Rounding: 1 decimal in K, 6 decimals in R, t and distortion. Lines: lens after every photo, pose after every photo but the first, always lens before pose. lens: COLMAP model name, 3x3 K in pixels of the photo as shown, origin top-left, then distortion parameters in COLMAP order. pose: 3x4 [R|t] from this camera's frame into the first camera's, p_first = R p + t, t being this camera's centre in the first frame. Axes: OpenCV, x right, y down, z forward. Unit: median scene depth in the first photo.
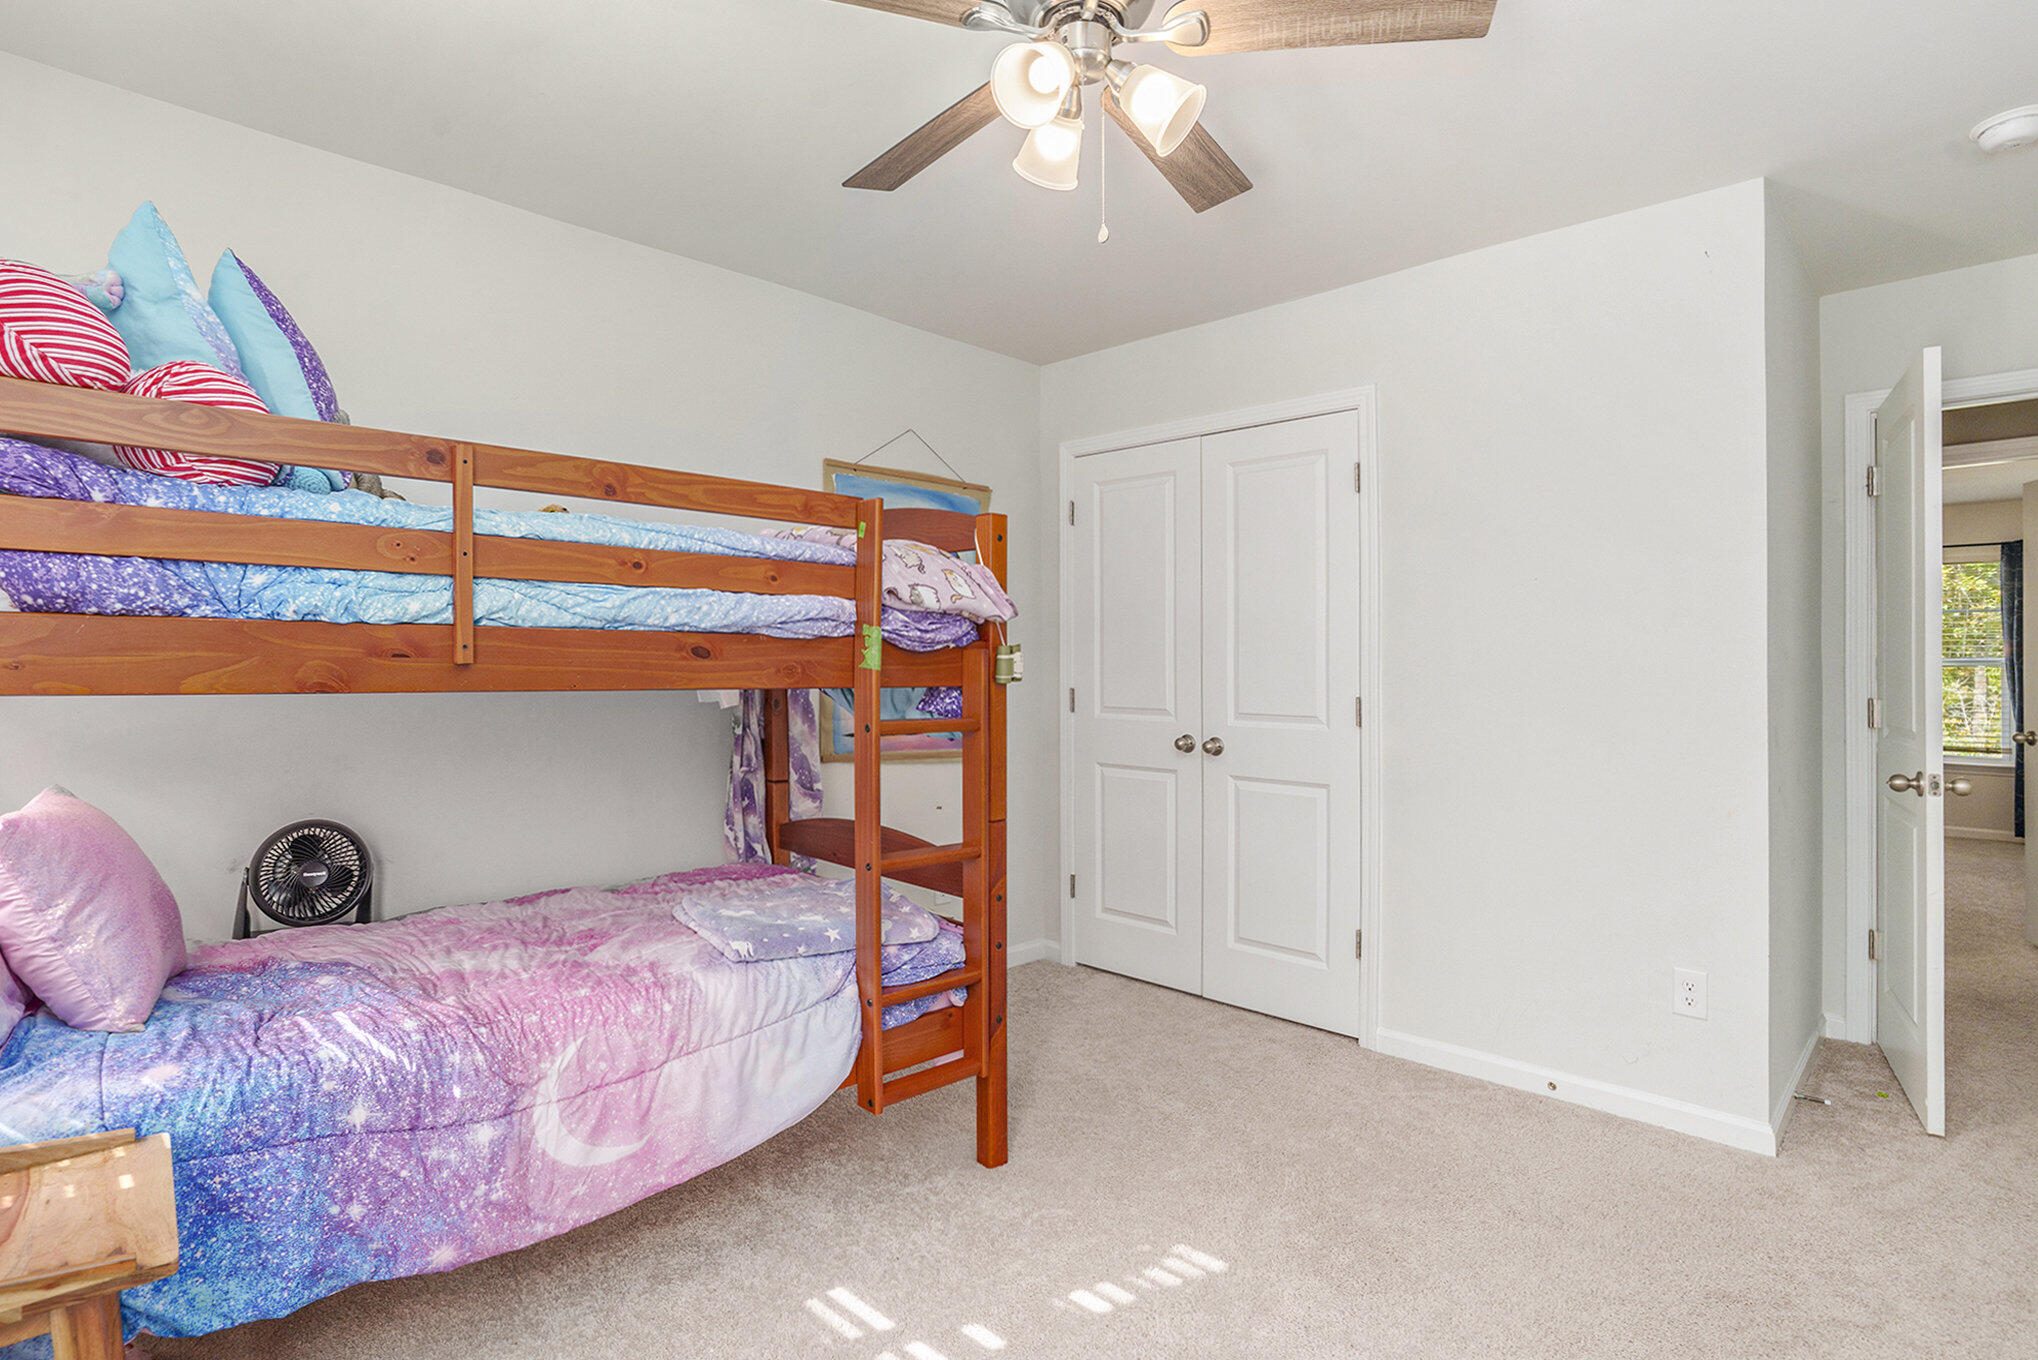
lens RADIAL K [[1028.1, 0, 1012.4], [0, 1028.1, 684.2], [0, 0, 1]] dist [-0.047084, 0.013327]
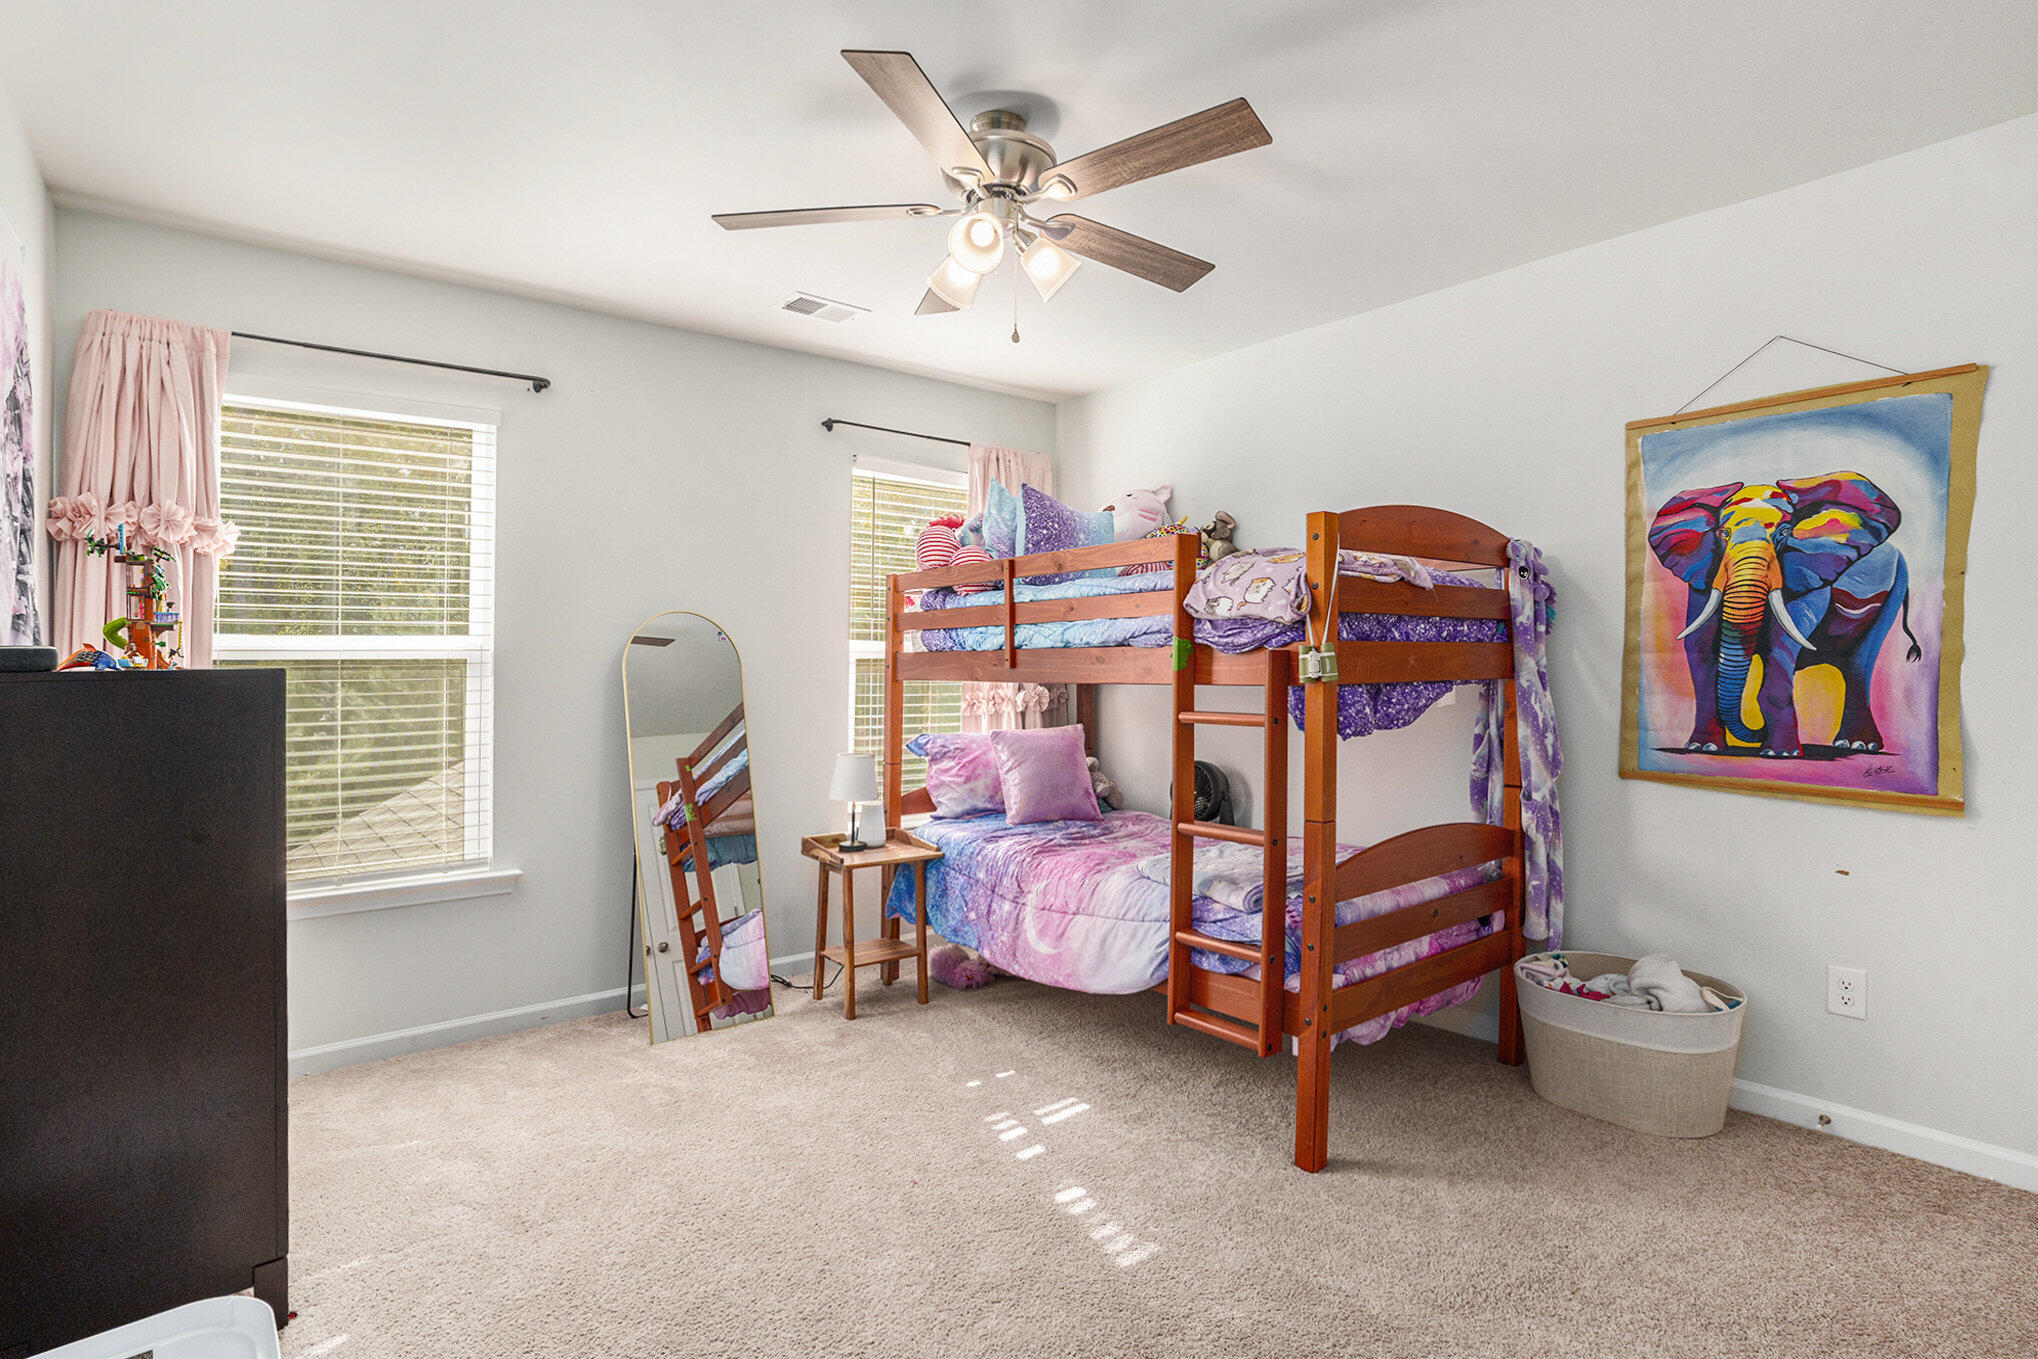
lens RADIAL K [[1028.1, 0, 1010.3], [0, 1028.1, 671.5], [0, 0, 1]] dist [-0.047084, 0.013327]
pose [[-0.090233, -0.005109, -0.995908, 1.291365], [-0.010683, 0.999934, -0.004162, -0.005199], [0.995863, 0.010264, -0.090282, 1.035391]]
